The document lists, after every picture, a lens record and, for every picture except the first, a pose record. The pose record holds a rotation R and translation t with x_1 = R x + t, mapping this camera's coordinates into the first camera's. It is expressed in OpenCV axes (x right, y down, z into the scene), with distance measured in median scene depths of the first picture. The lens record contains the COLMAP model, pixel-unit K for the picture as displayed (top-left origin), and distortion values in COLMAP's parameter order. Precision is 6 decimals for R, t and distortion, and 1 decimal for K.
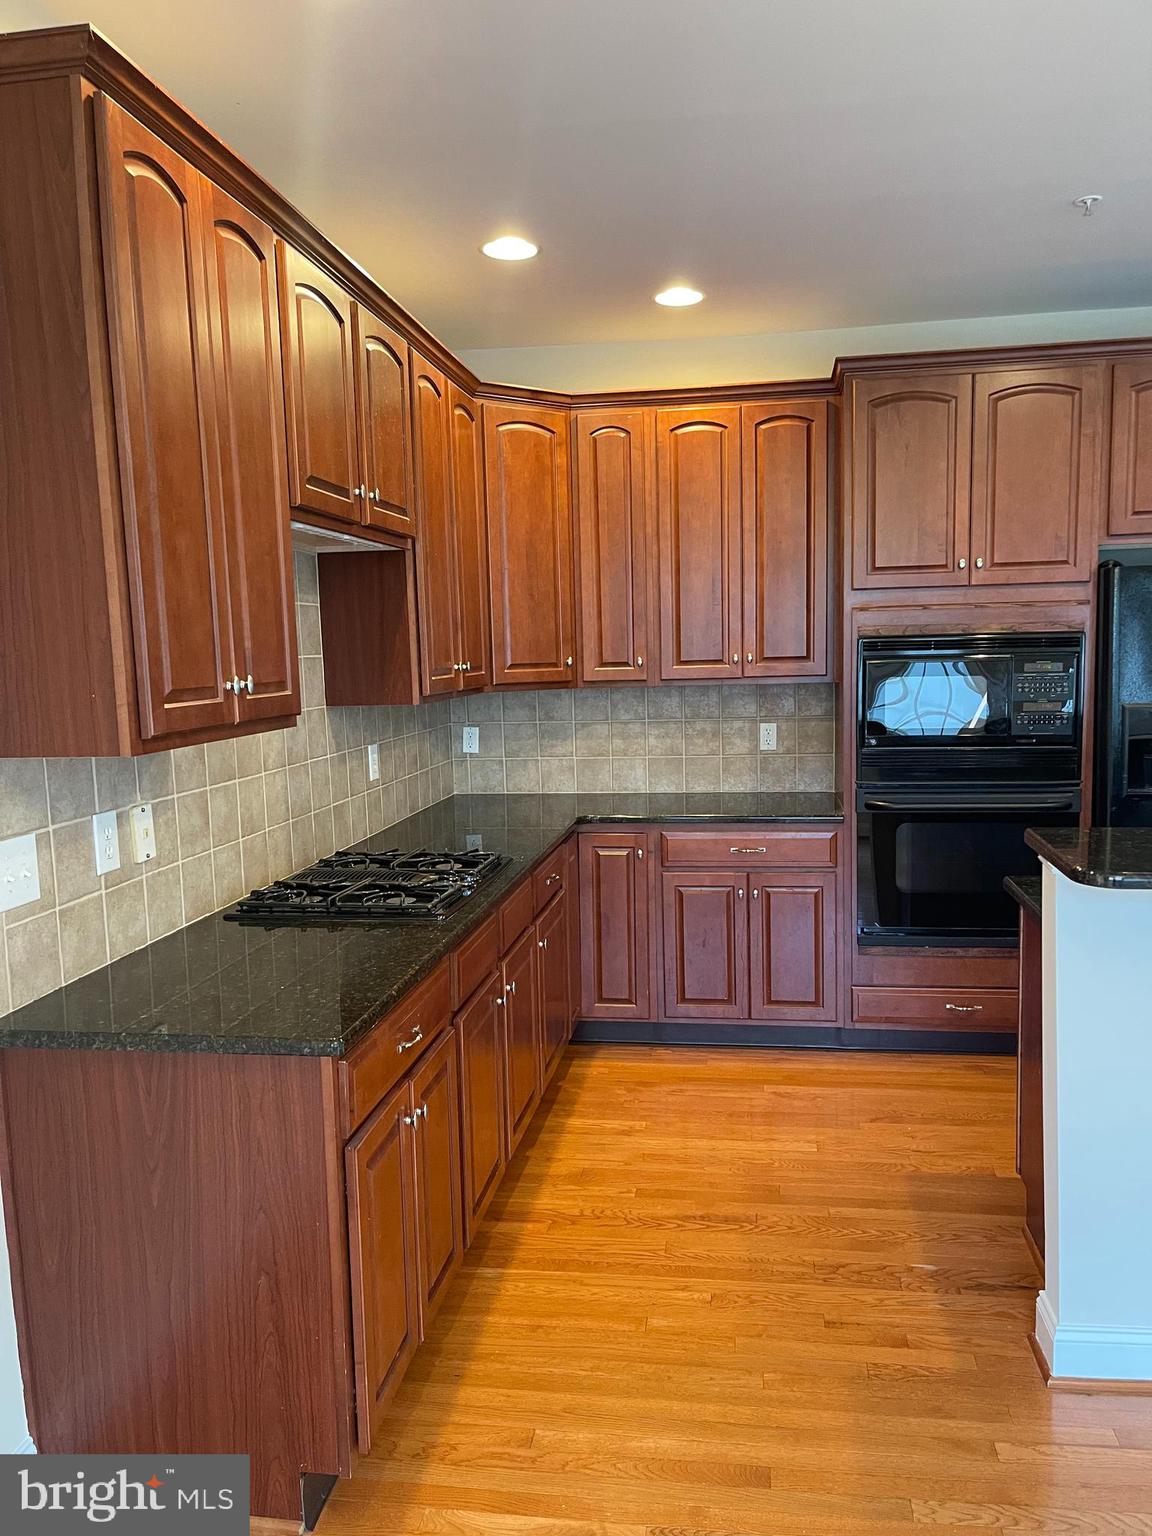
lens RADIAL K [[1165.7, 0, 592.1], [0, 1165.7, 782.2], [0, 0, 1]] dist [0.053526, -0.003916]
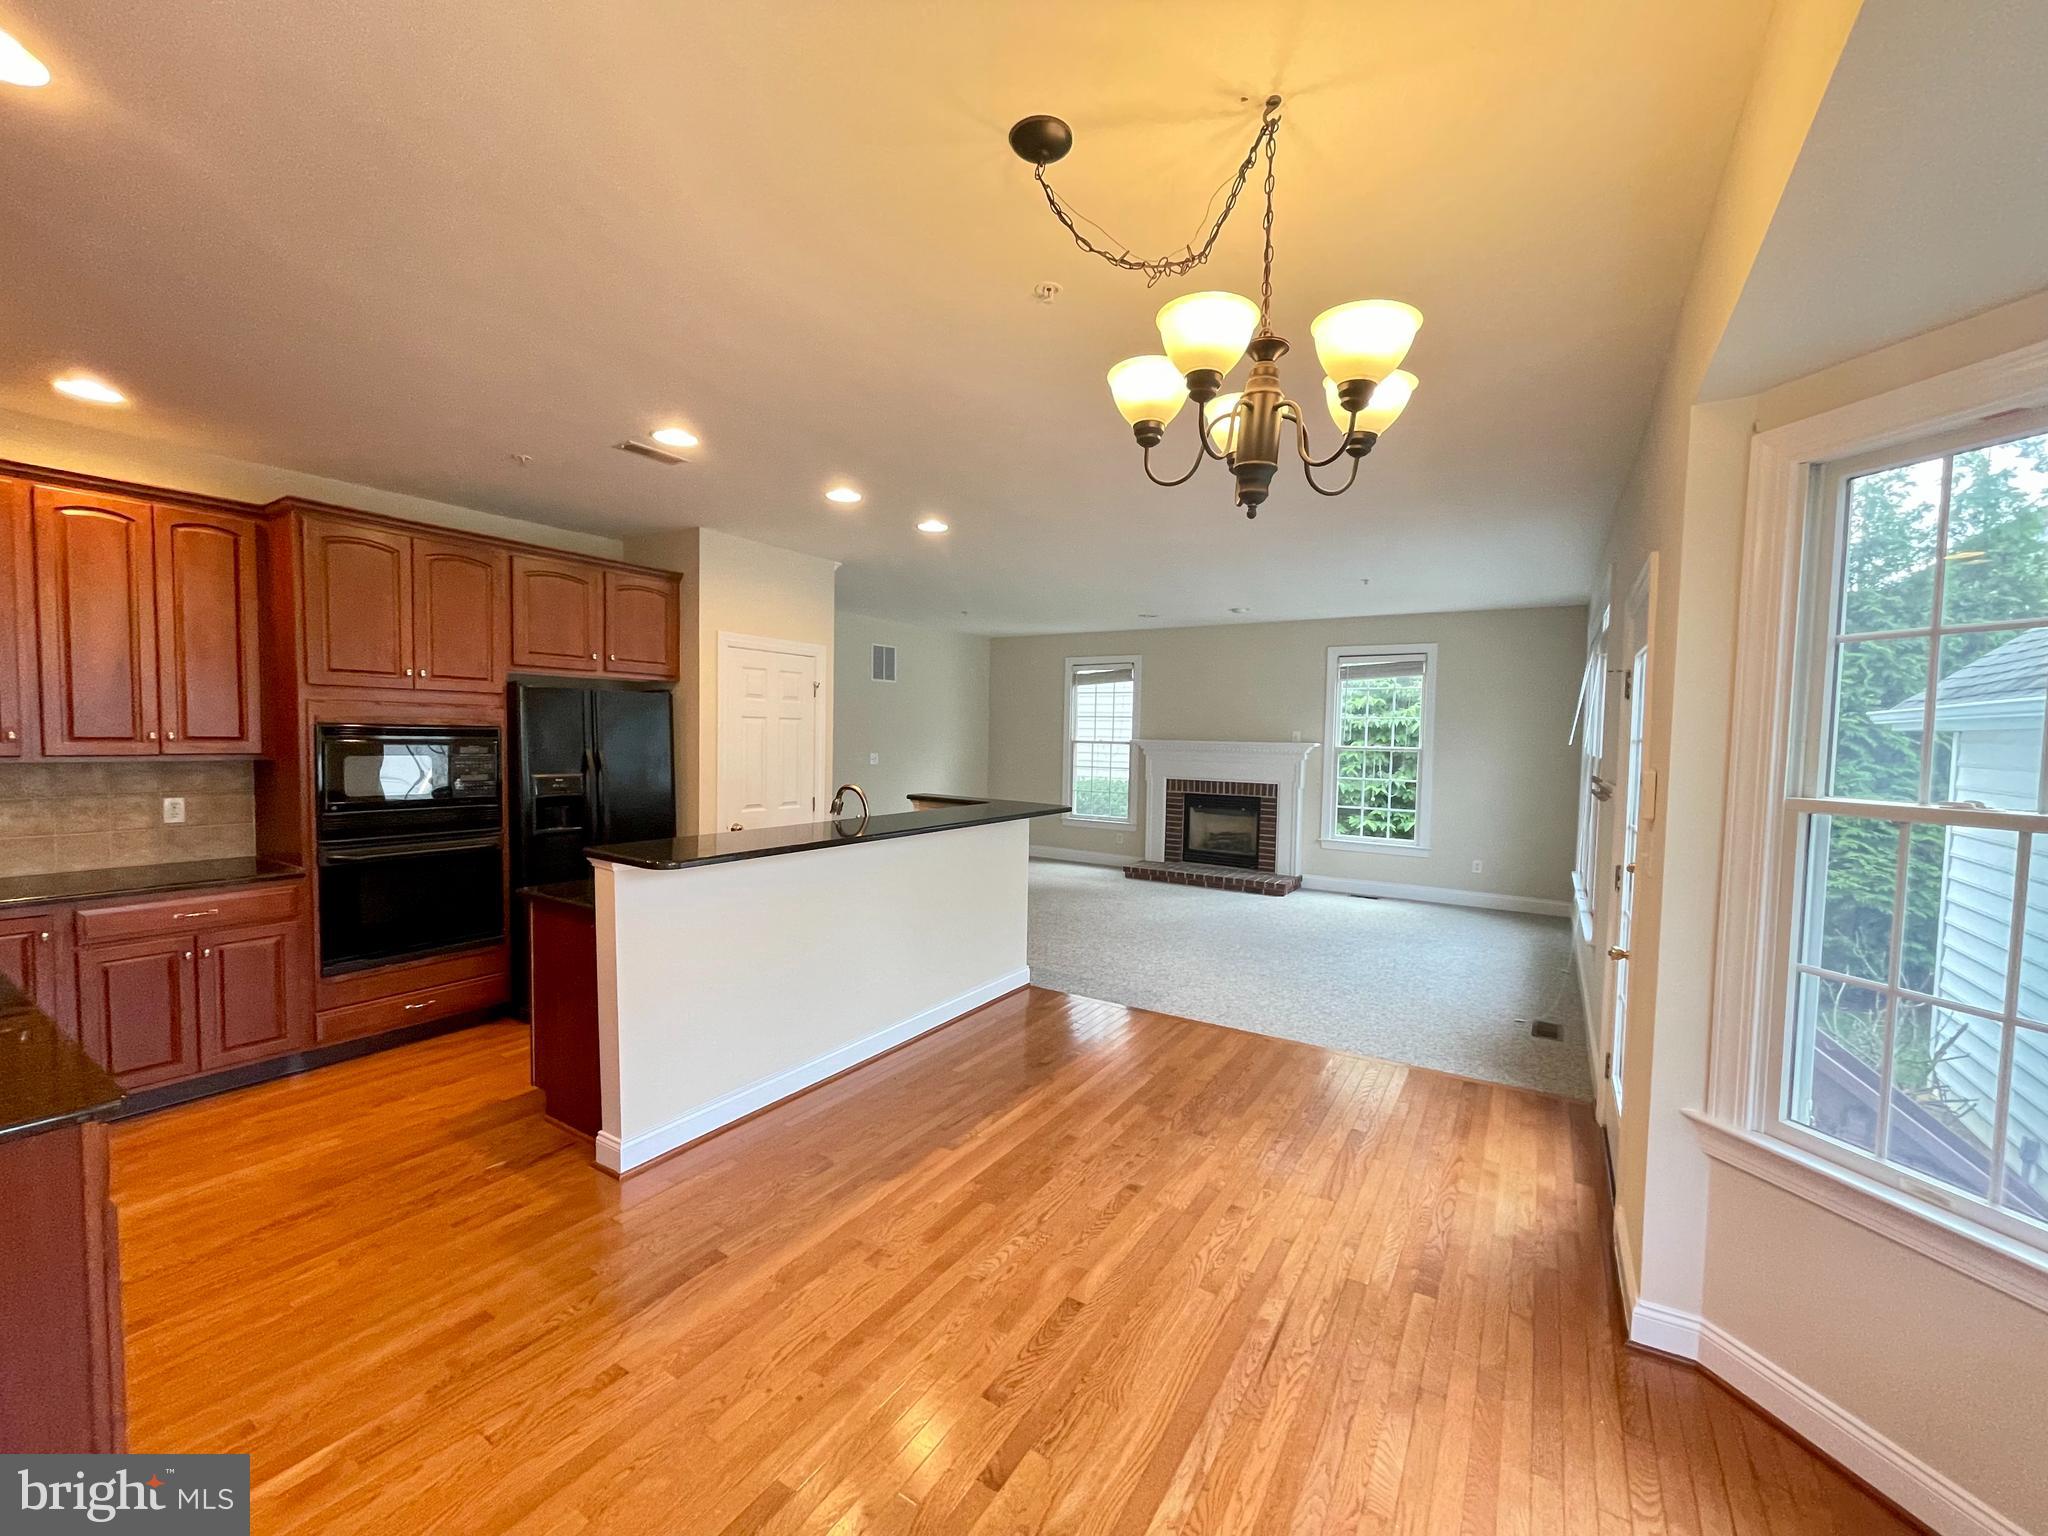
lens RADIAL K [[827.3, 0, 1020.0], [0, 827.3, 776.1], [0, 0, 1]] dist [0.001138, -0.000168]
pose [[0.413808, -0.014039, 0.910256, -0.246267], [0.077498, 0.996795, -0.019857, 0.005332], [-0.907060, 0.078760, 0.413569, -0.021213]]
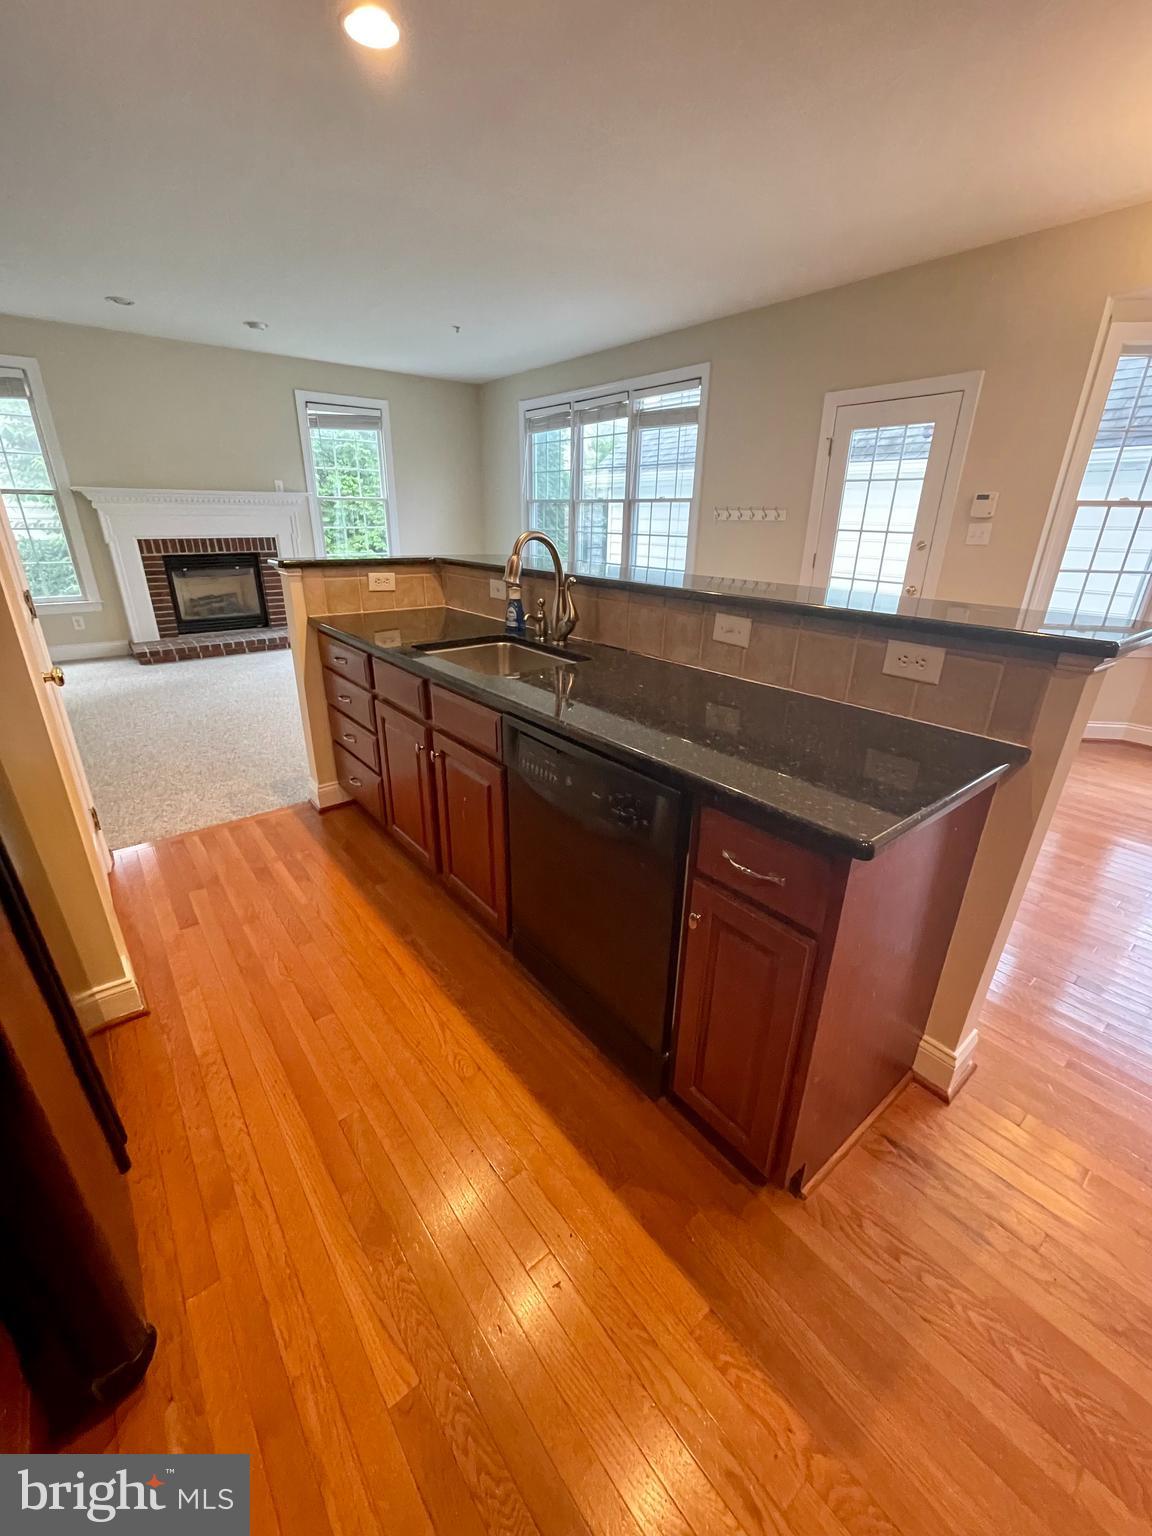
lens RADIAL K [[612.3, 0, 553.5], [0, 612.3, 765.6], [0, 0, 1]] dist [-0.007871, 0.000105]
pose [[-0.724400, -0.242661, 0.645260, 0.235771], [0.089428, 0.895014, 0.436981, -0.057488], [-0.683555, 0.374254, -0.626648, 0.910067]]
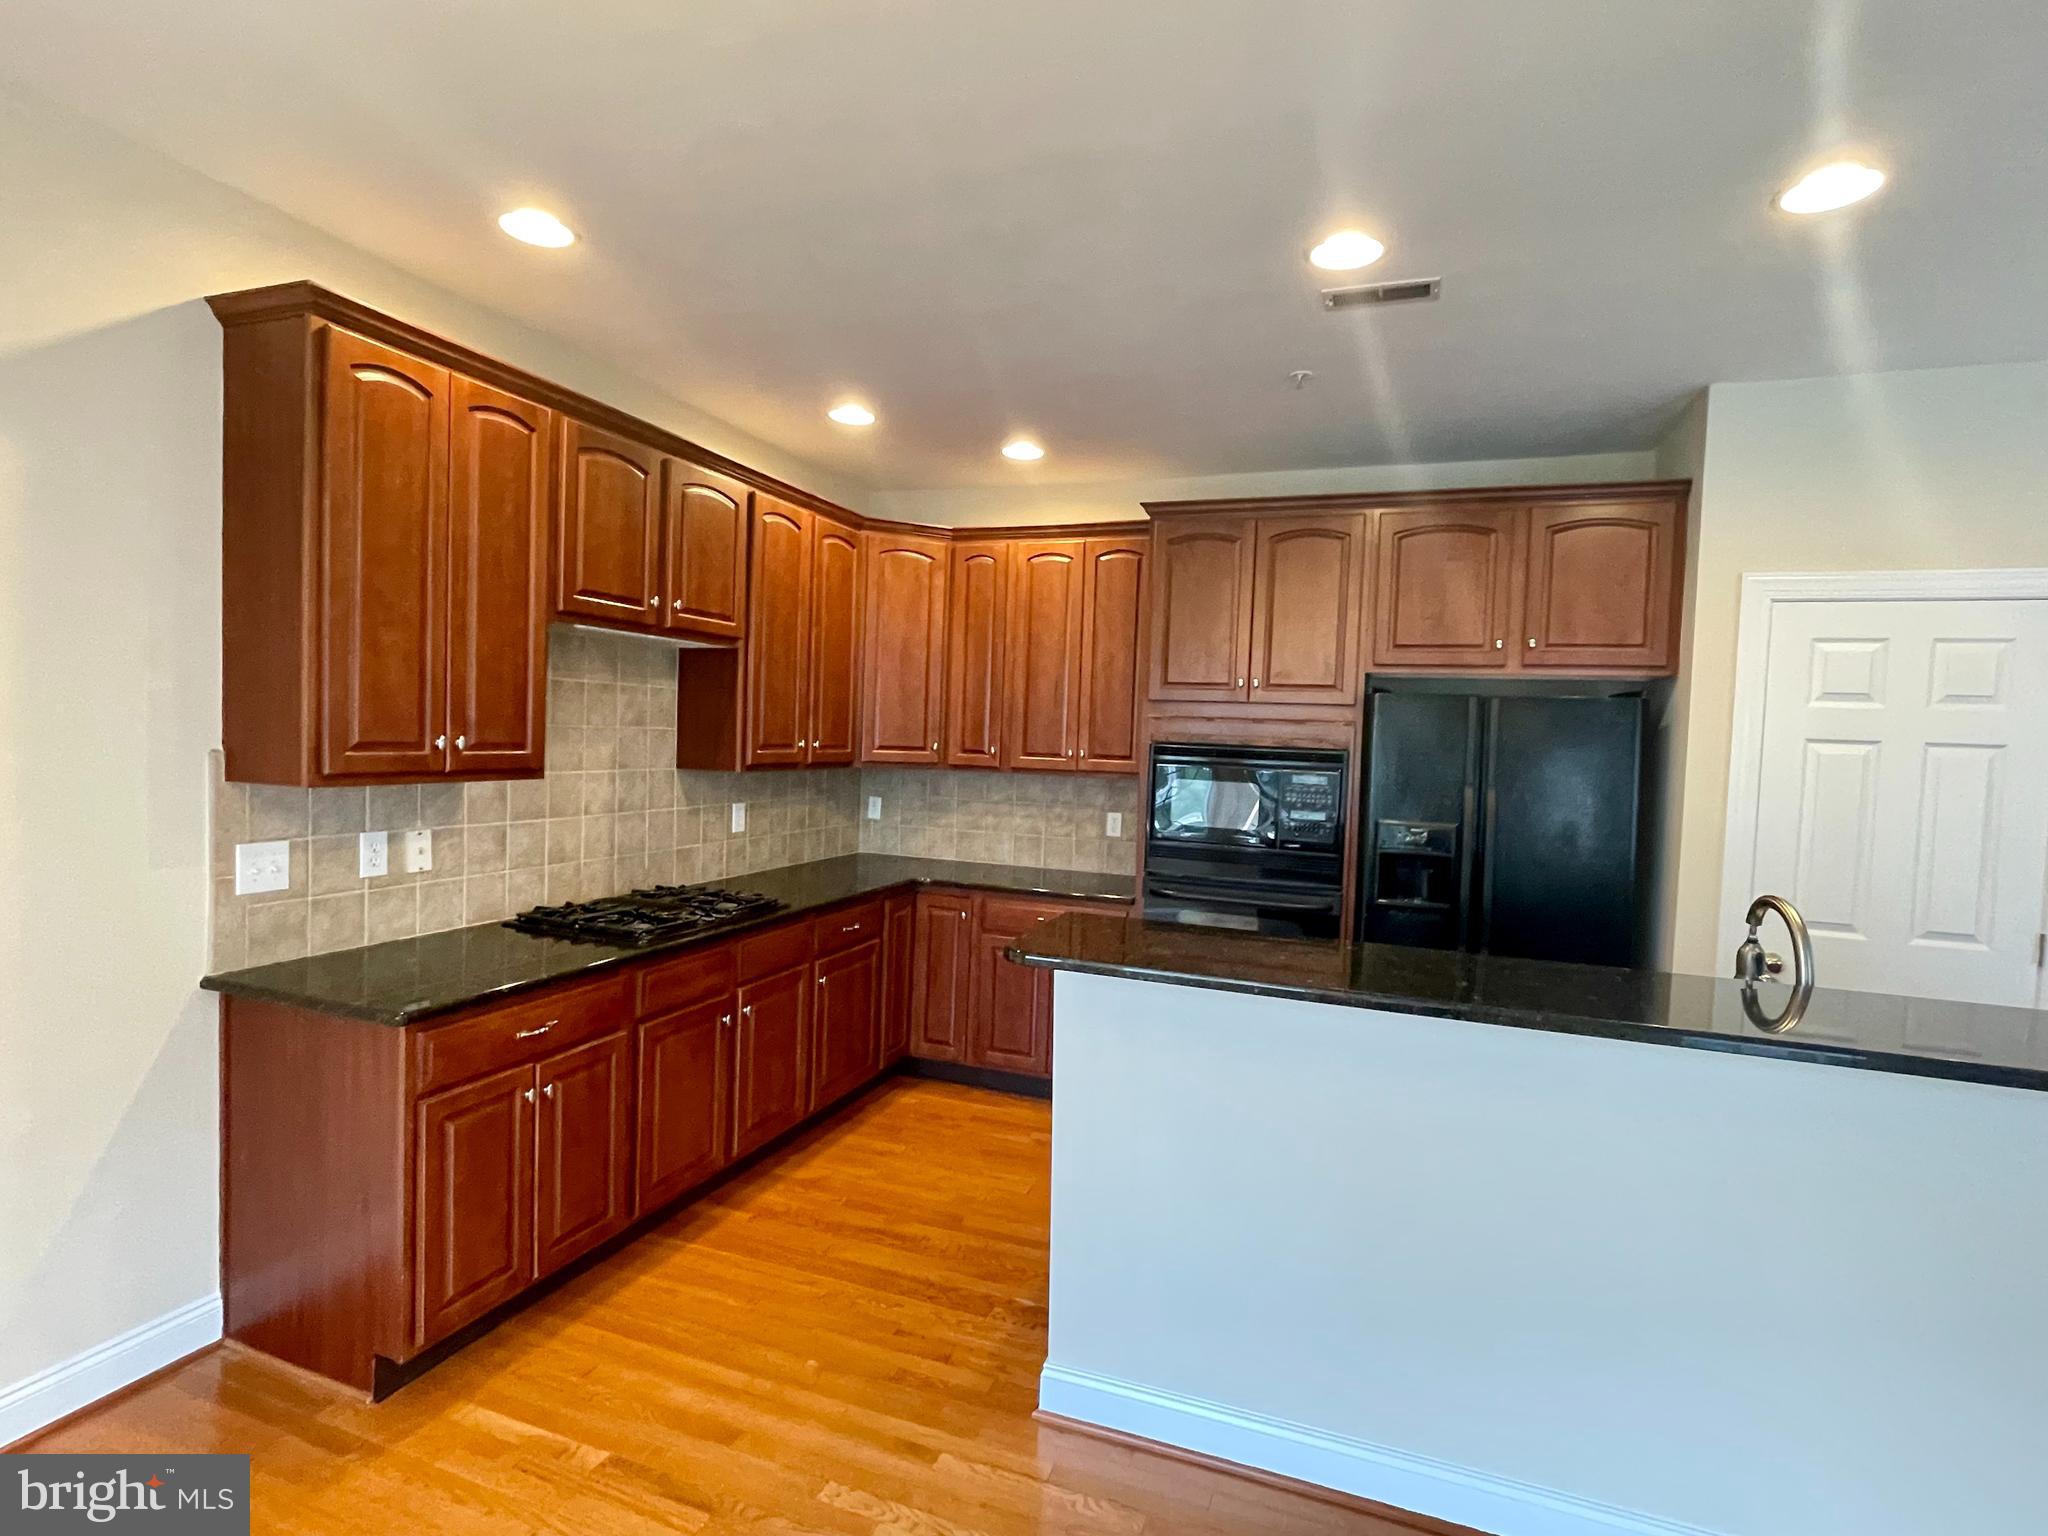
lens RADIAL K [[1036.6, 0, 1017.3], [0, 1036.6, 771.5], [0, 0, 1]] dist [0.003093, -0.000039]
pose [[0.974098, 0.069338, -0.215232, 0.305786], [-0.086426, 0.993724, -0.071014, -0.012188], [0.208958, 0.087776, 0.973977, -0.002488]]
